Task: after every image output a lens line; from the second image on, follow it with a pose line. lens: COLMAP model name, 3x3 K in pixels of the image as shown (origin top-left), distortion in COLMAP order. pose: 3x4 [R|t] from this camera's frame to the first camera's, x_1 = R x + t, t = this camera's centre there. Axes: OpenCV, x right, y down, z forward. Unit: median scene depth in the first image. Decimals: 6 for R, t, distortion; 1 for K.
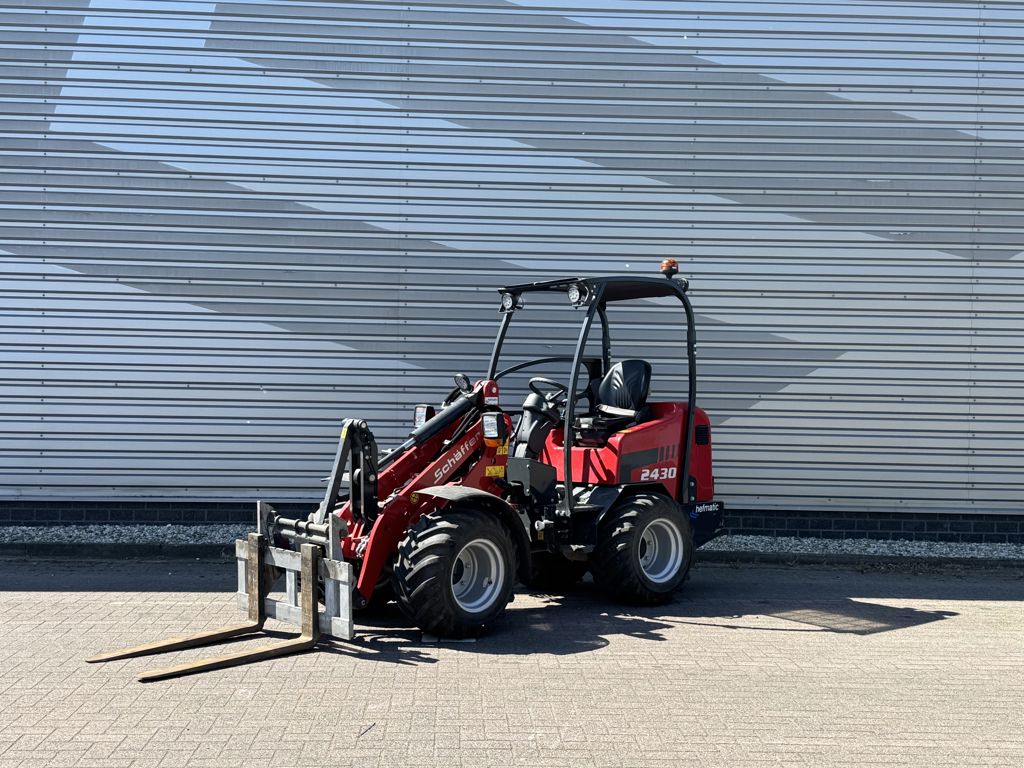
lens RADIAL K [[1283.4, 0, 514.8], [0, 1283.4, 388.8], [0, 0, 1]] dist [0.229753, -0.504485]
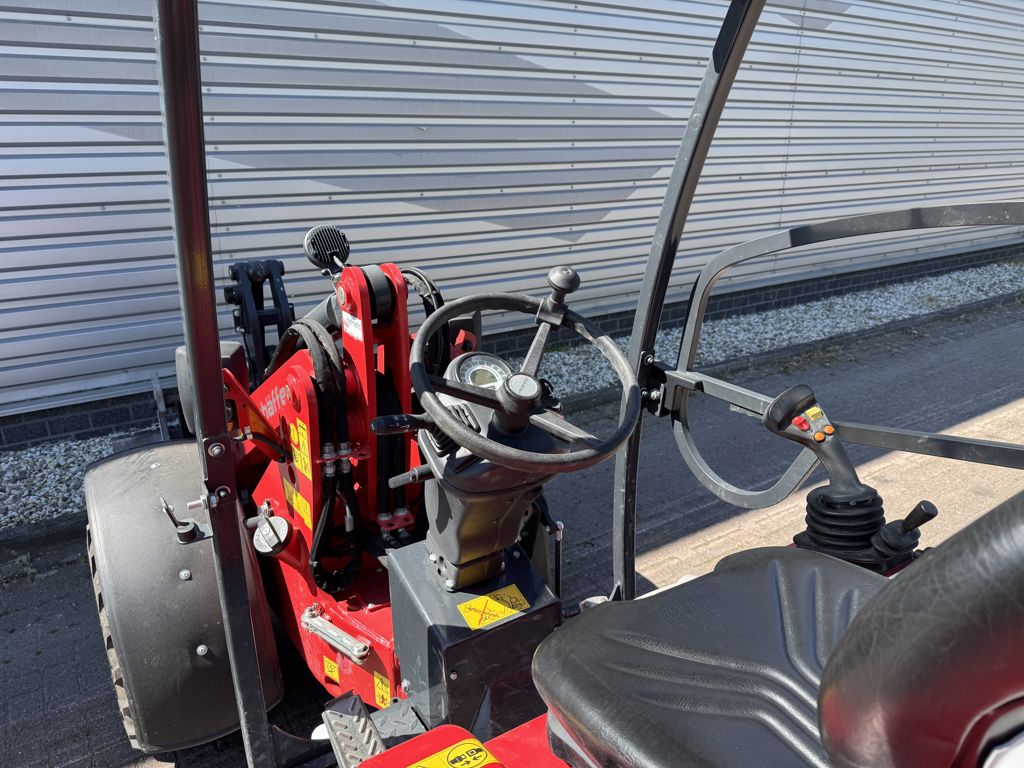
lens RADIAL K [[718.4, 0, 505.8], [0, 718.4, 388.8], [0, 0, 1]] dist [0.025161, -0.036502]
pose [[0.859252, -0.189867, 0.475011, -0.154841], [0.026238, 0.943705, 0.329746, -0.027113], [-0.510878, -0.270872, 0.815863, 0.608897]]
